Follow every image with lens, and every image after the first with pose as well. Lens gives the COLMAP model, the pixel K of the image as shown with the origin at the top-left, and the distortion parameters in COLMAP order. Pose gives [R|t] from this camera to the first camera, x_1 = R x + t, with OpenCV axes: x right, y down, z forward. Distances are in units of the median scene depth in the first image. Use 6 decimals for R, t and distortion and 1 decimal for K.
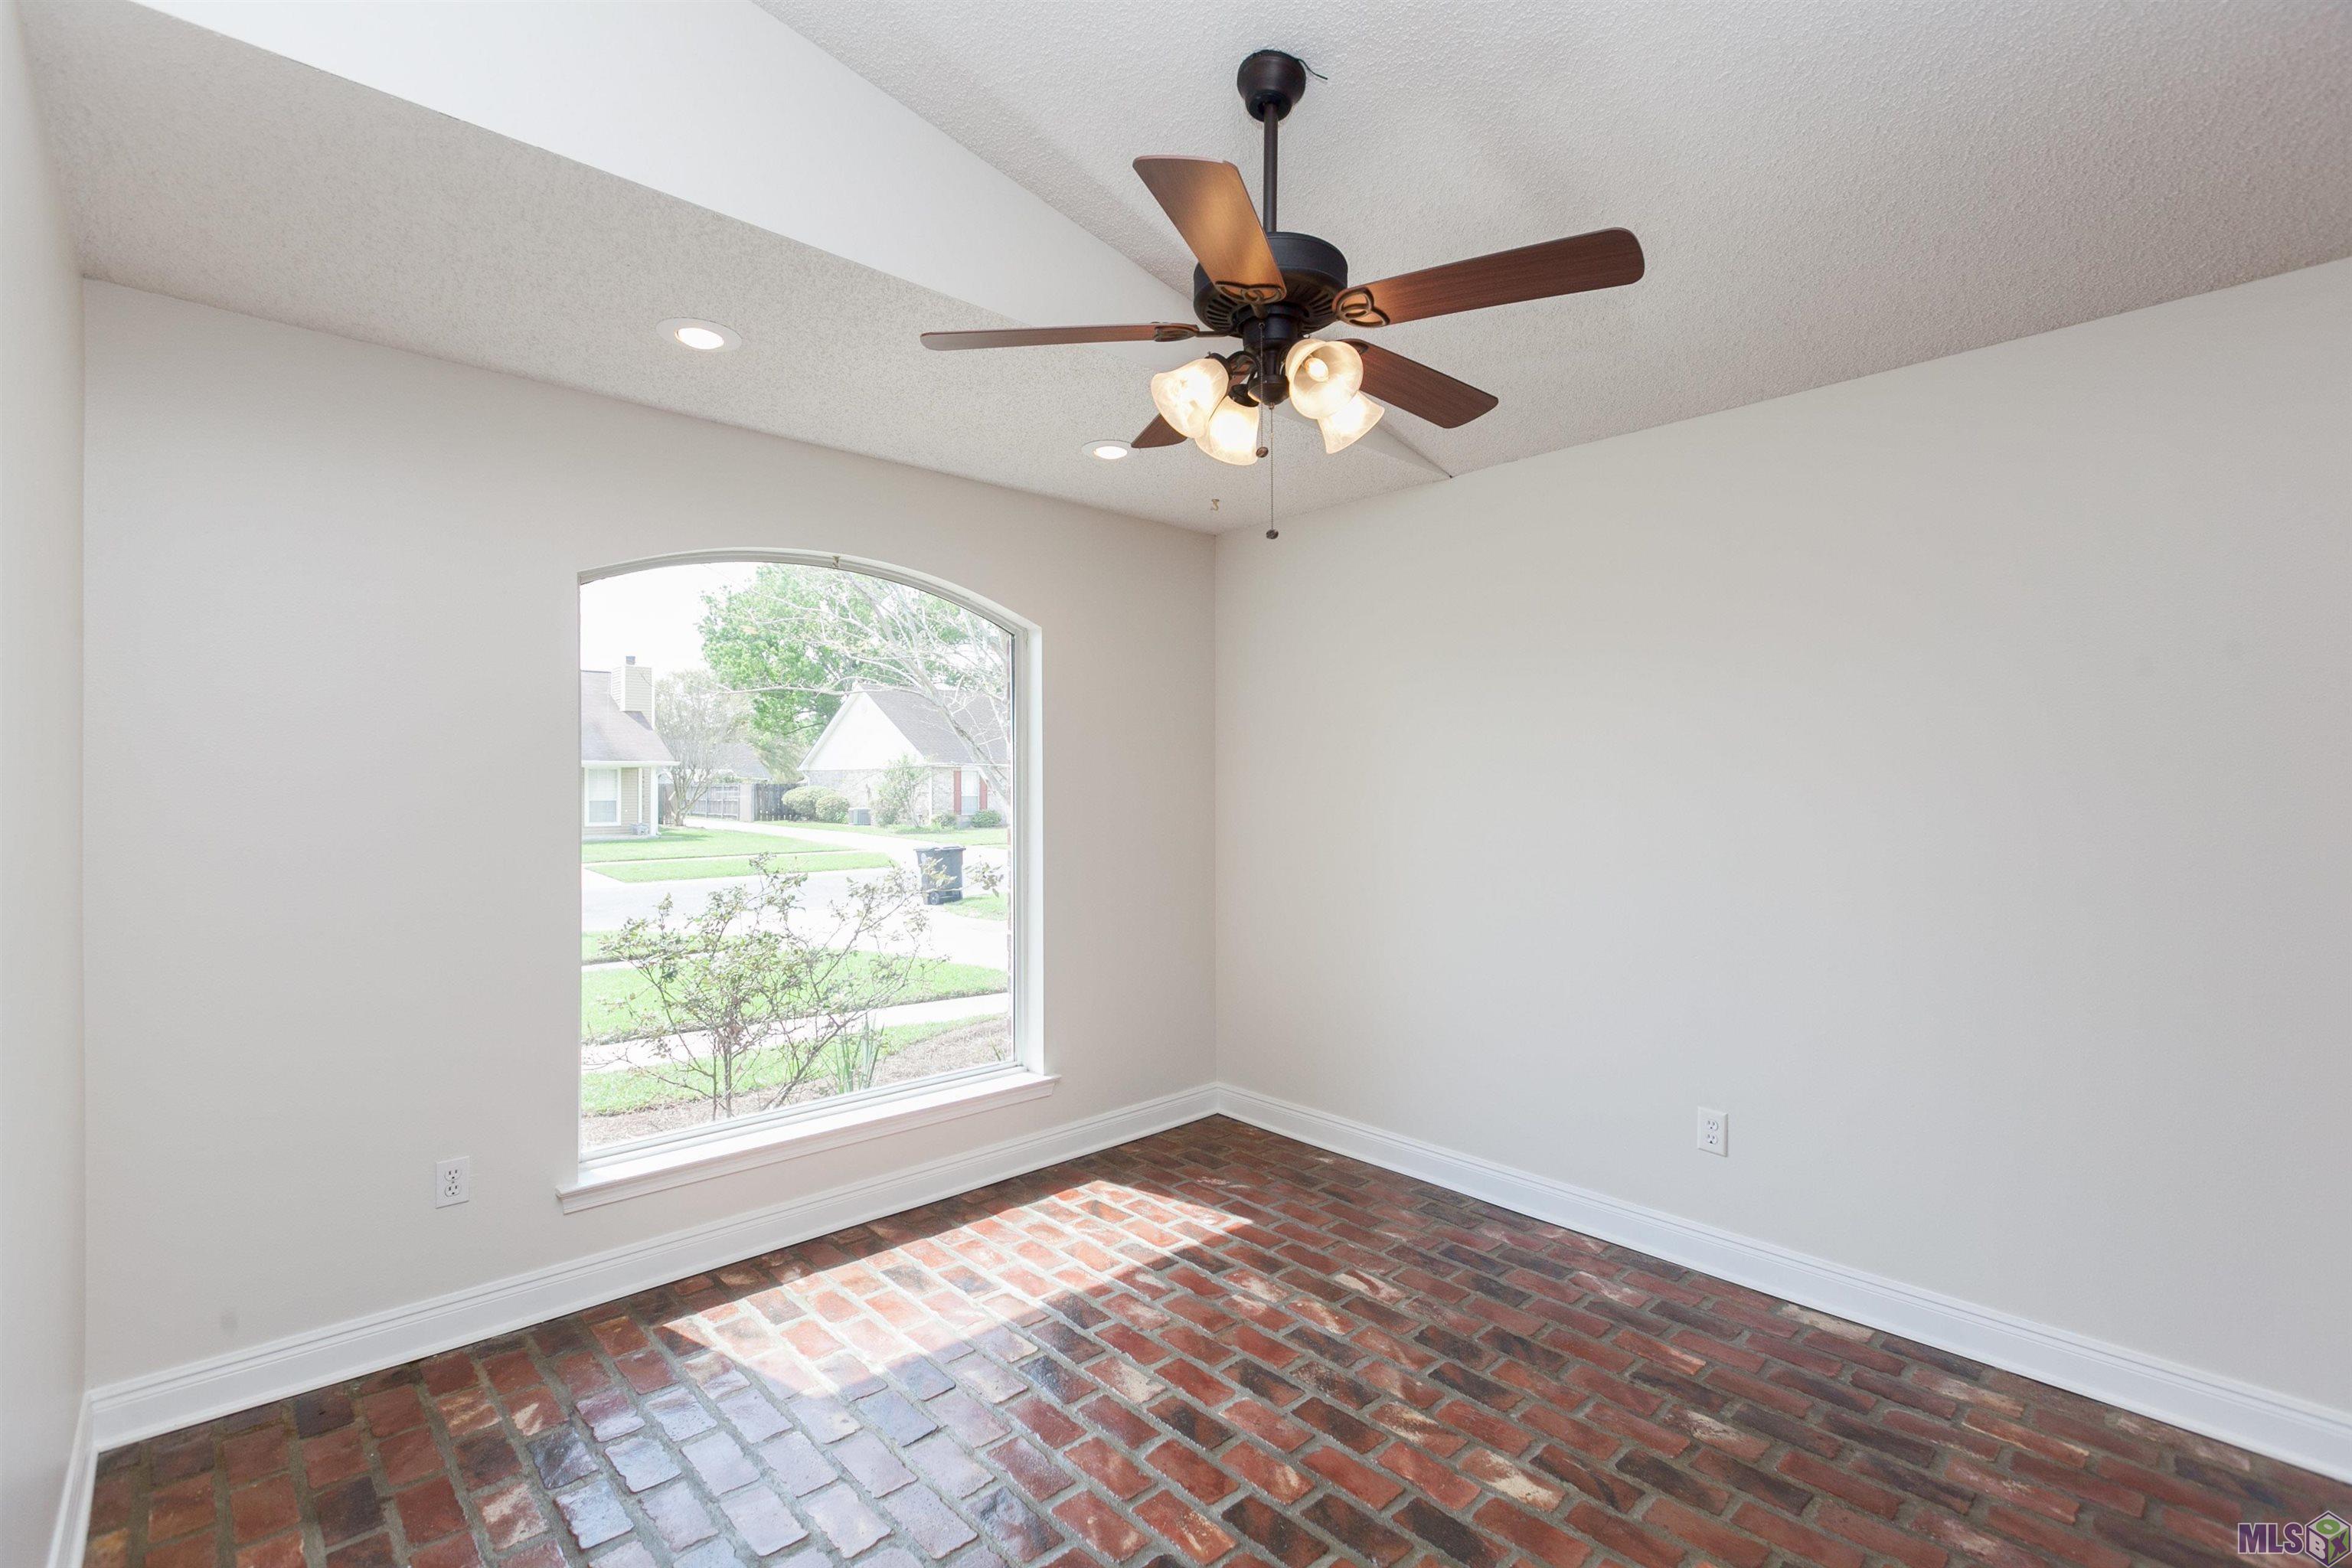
lens RADIAL K [[1060.9, 0, 1157.2], [0, 1060.9, 786.4], [0, 0, 1]] dist [0.005645, -0.000558]
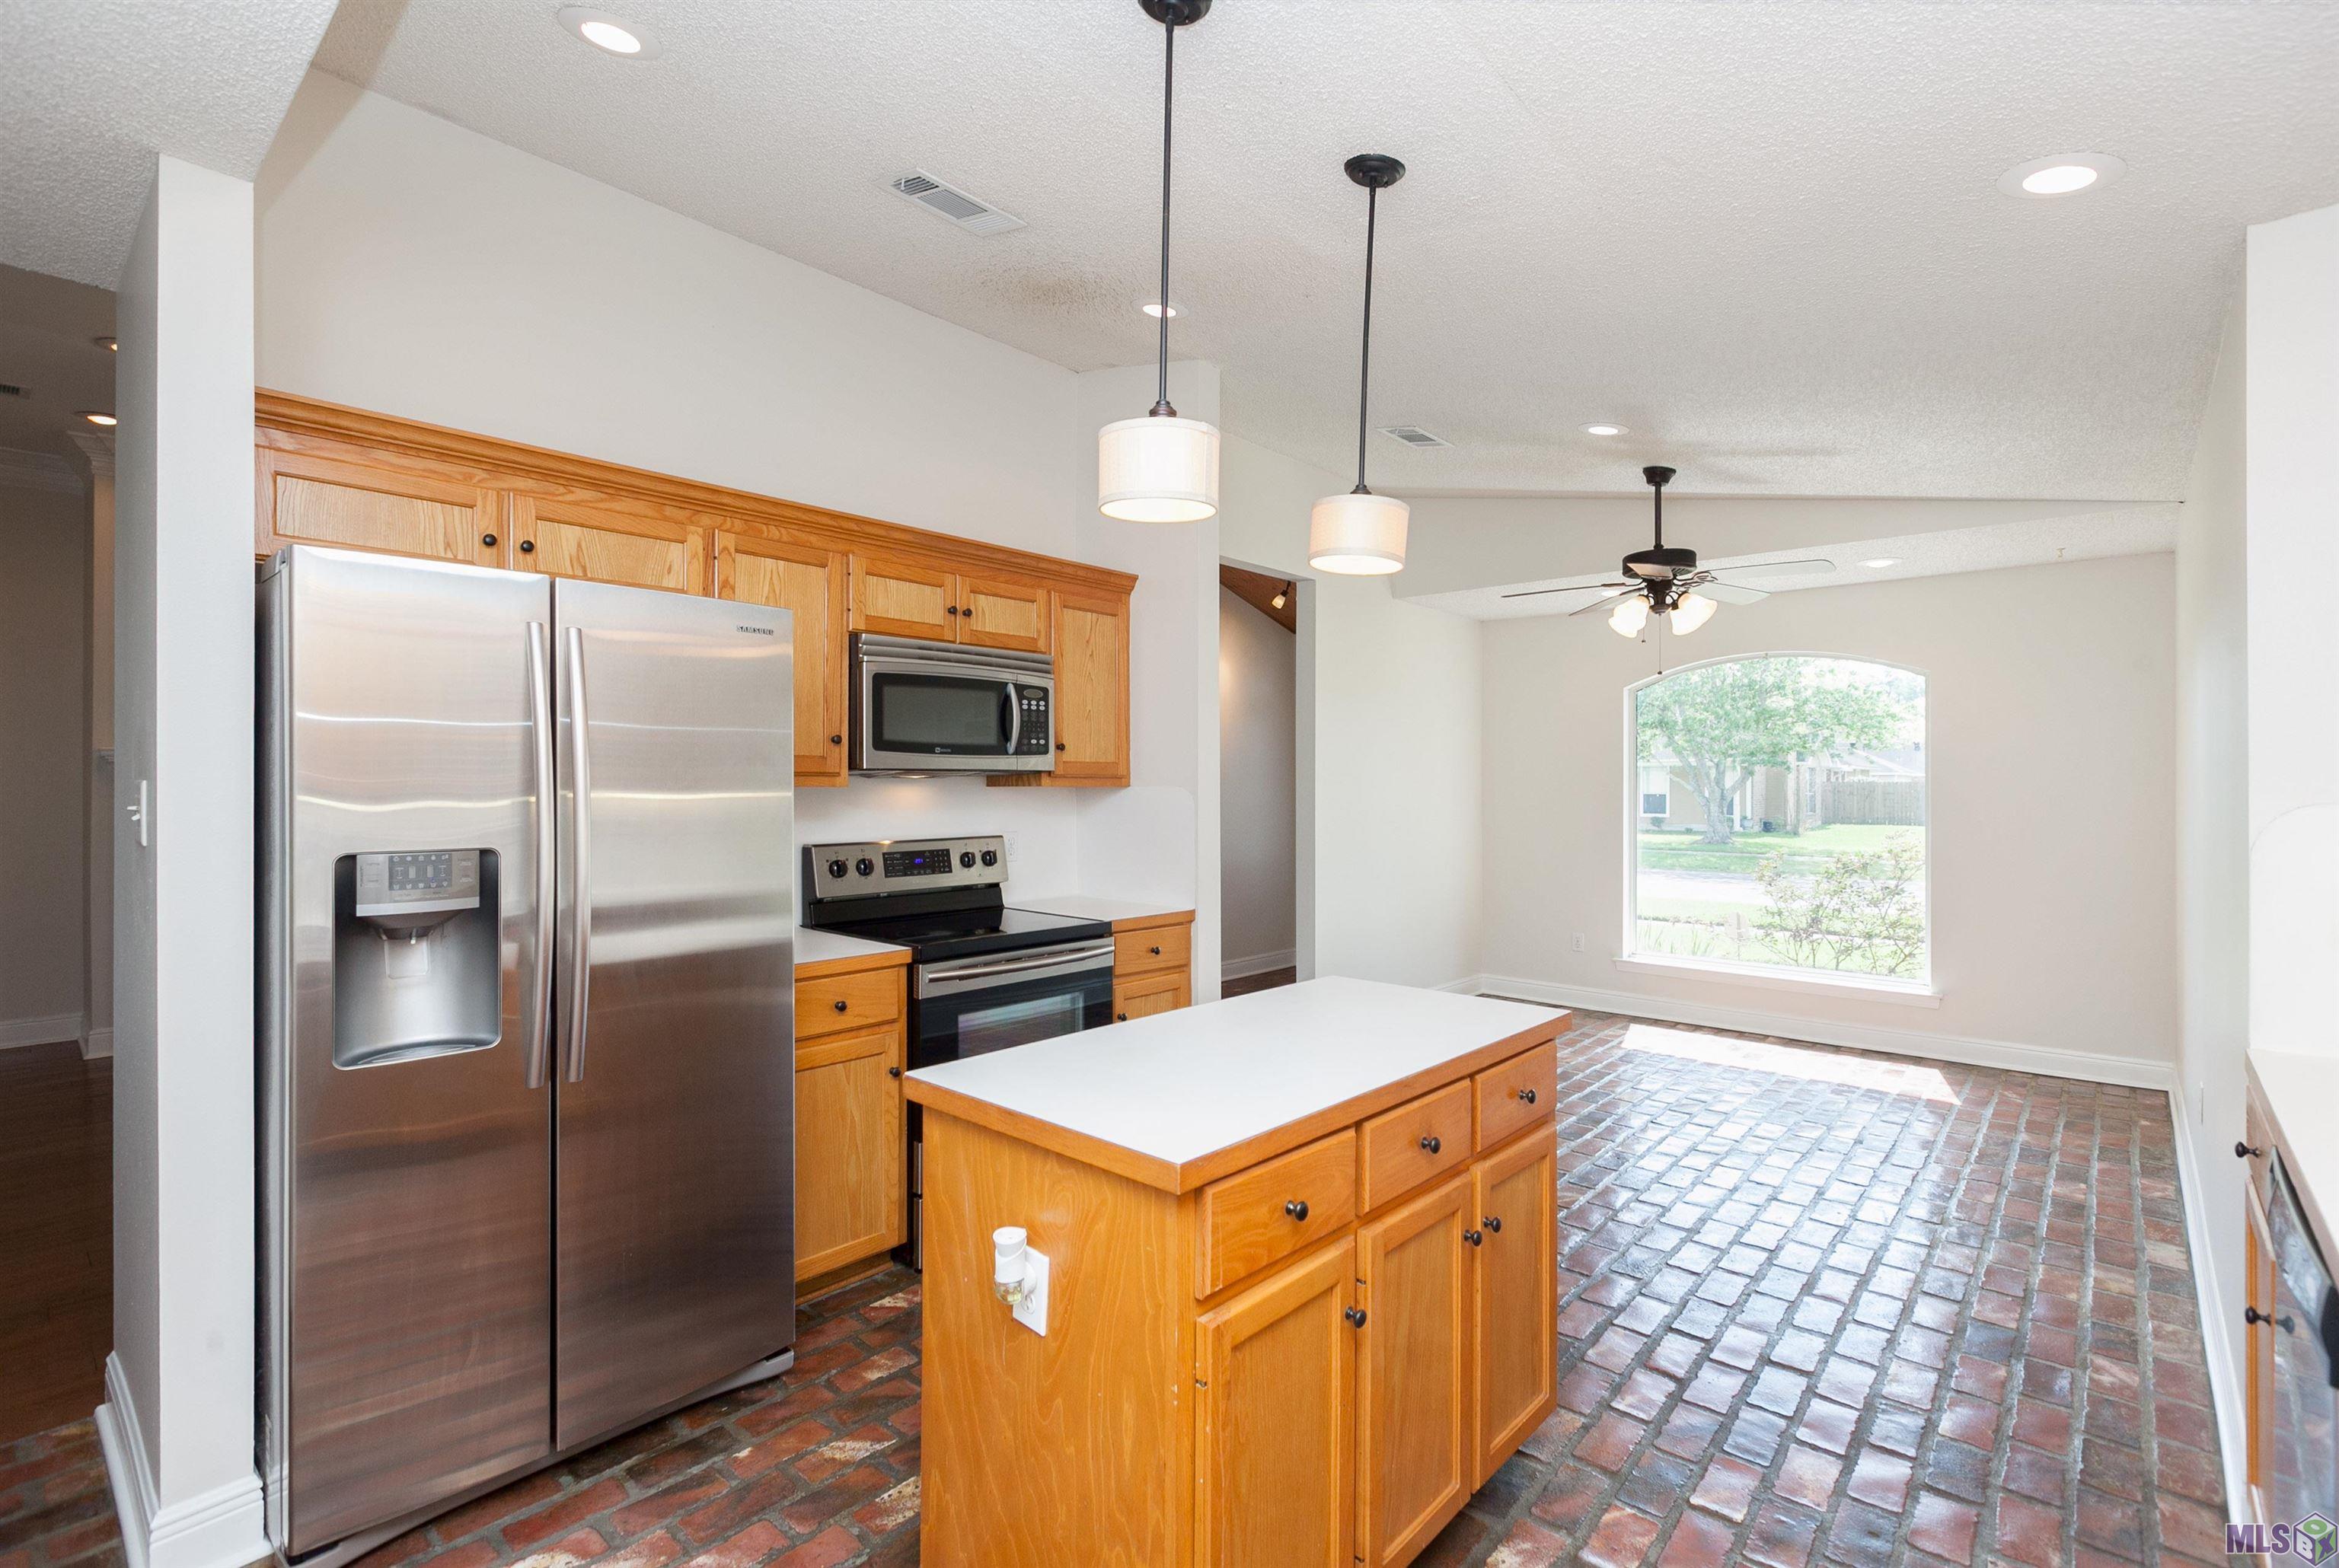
lens RADIAL K [[1054.9, 0, 1180.0], [0, 1054.9, 780.3], [0, 0, 1]] dist [0.005645, -0.000558]
pose [[0.115728, 0.004701, -0.993270, 1.350101], [-0.005543, 0.999976, 0.004087, -0.007596], [0.993265, 0.005032, 0.115751, -0.162226]]
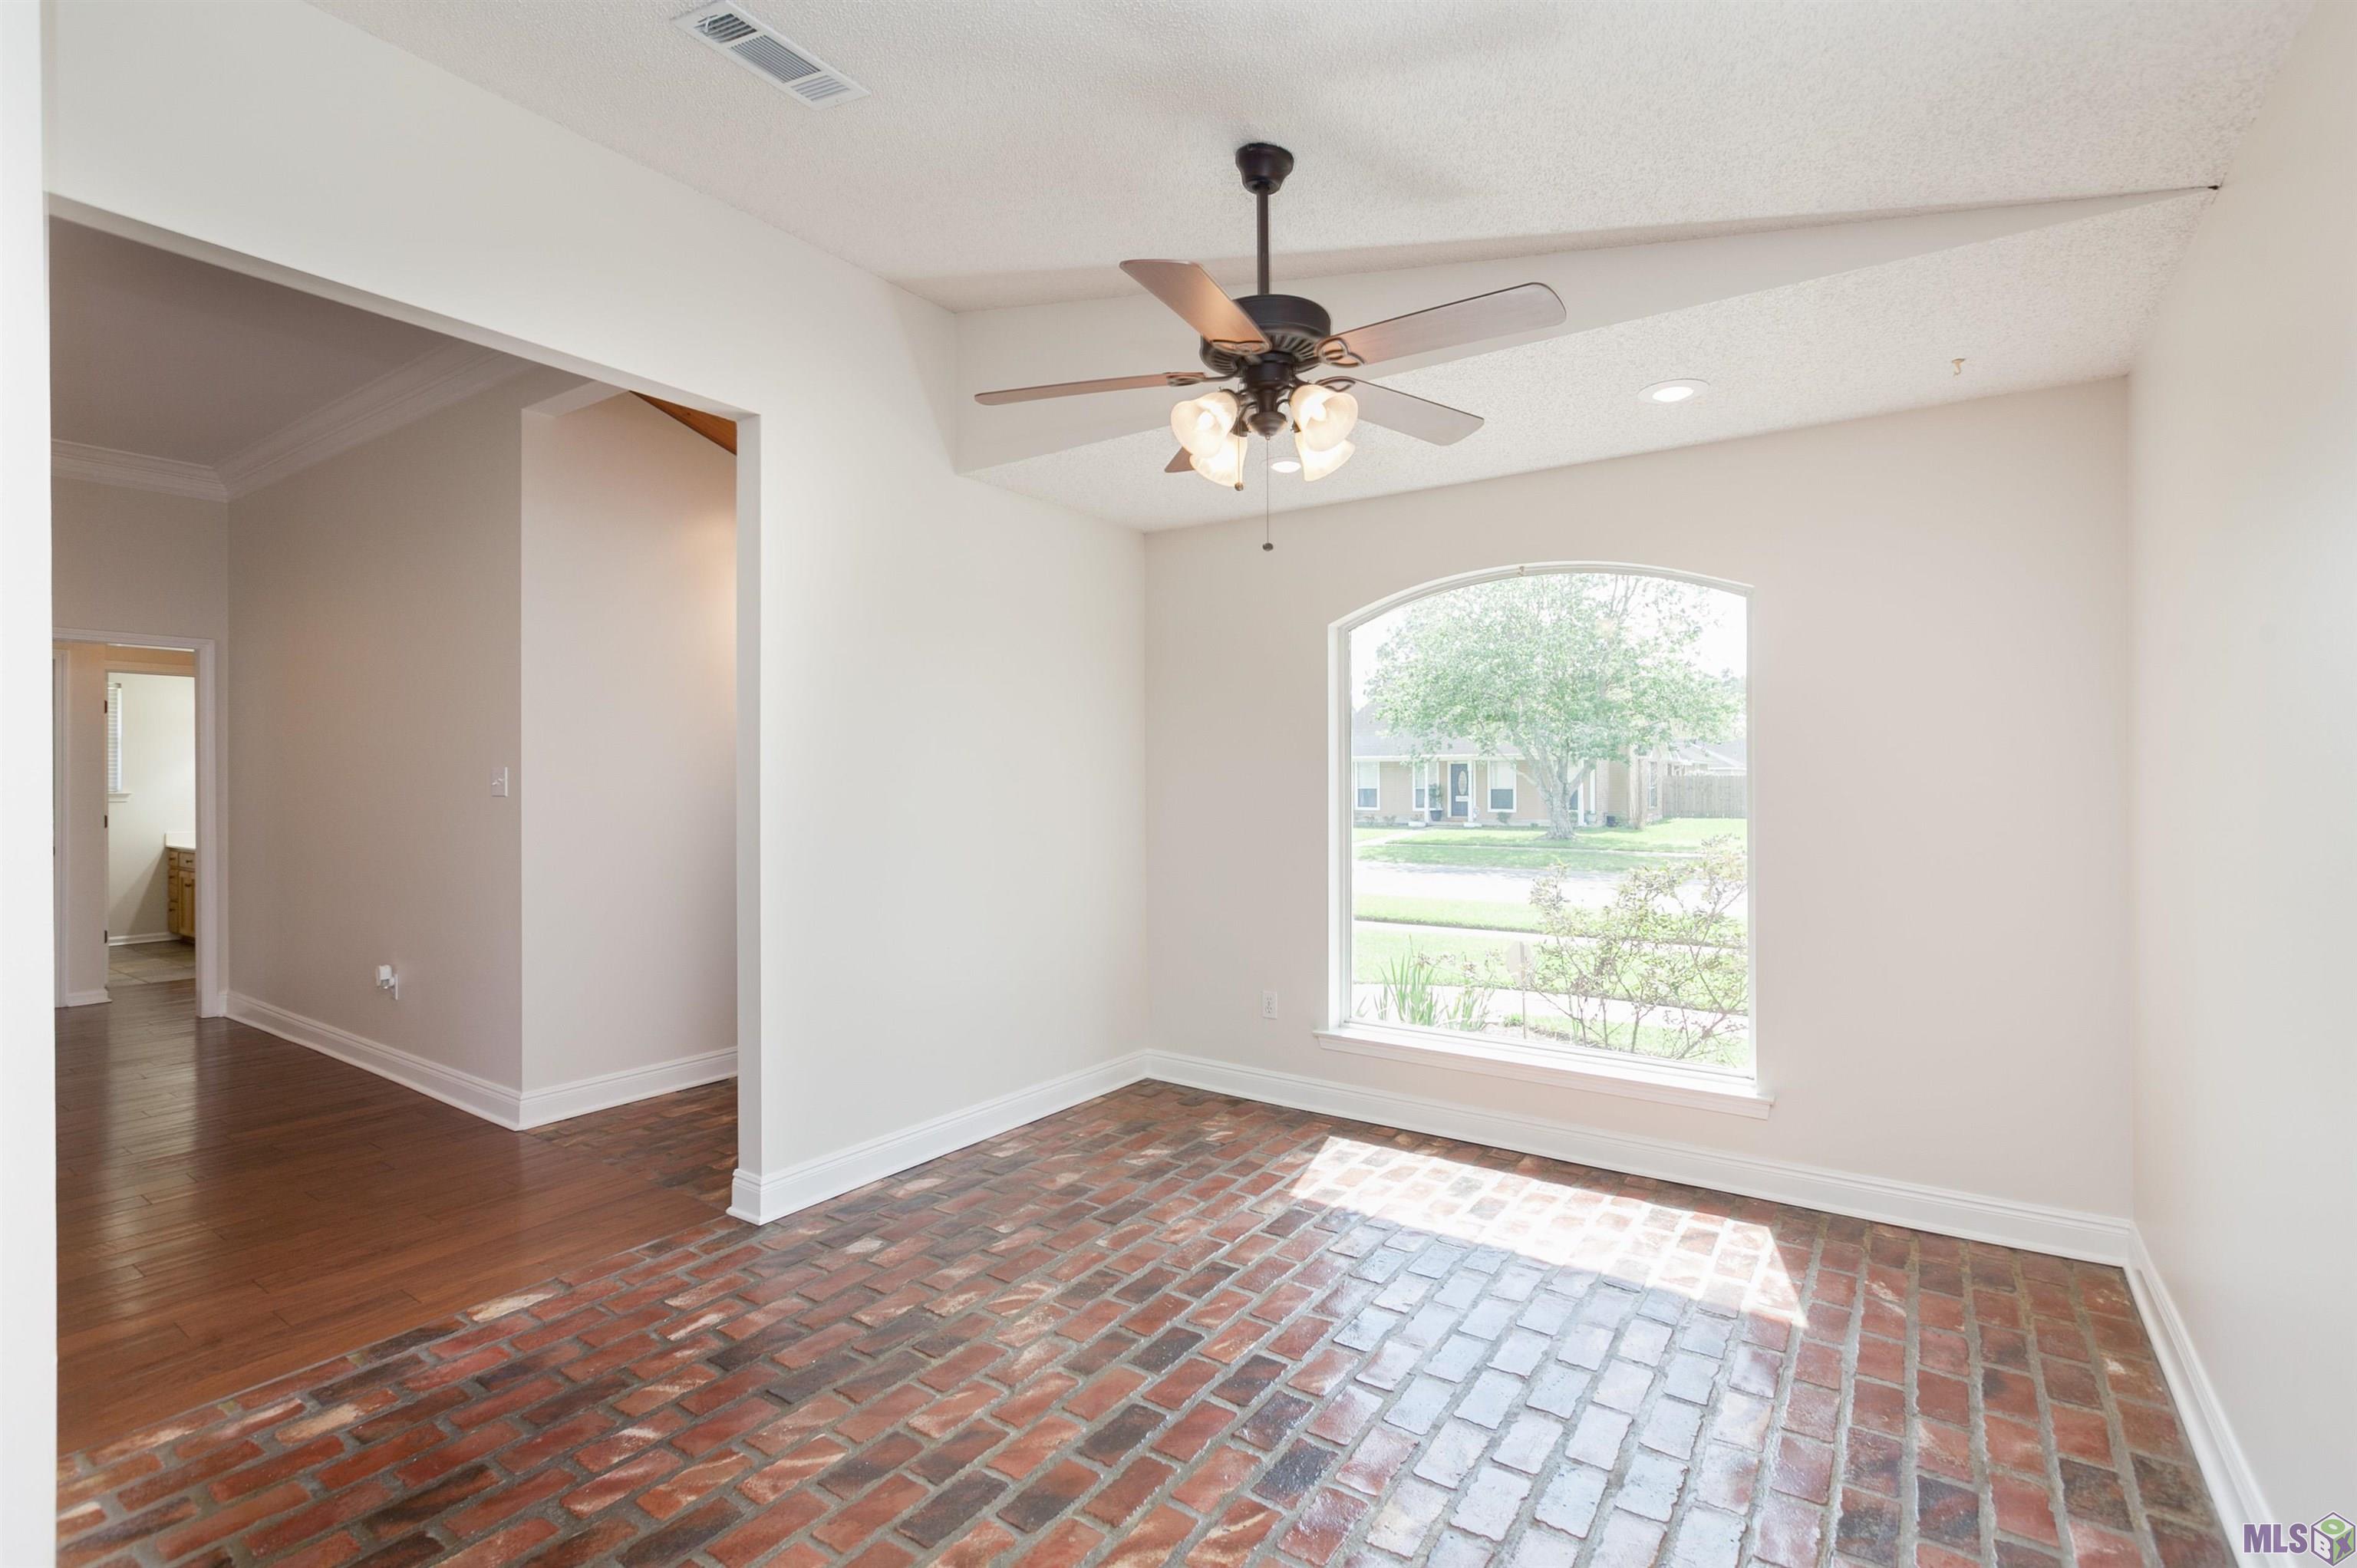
lens RADIAL K [[1063.1, 0, 1171.4], [0, 1063.1, 788.2], [0, 0, 1]] dist [0.005645, -0.000558]
pose [[0.224116, 0.012281, -0.974485, 0.752059], [0.000157, 0.999920, 0.012637, 0.008082], [0.974562, -0.002986, 0.224096, 0.384208]]
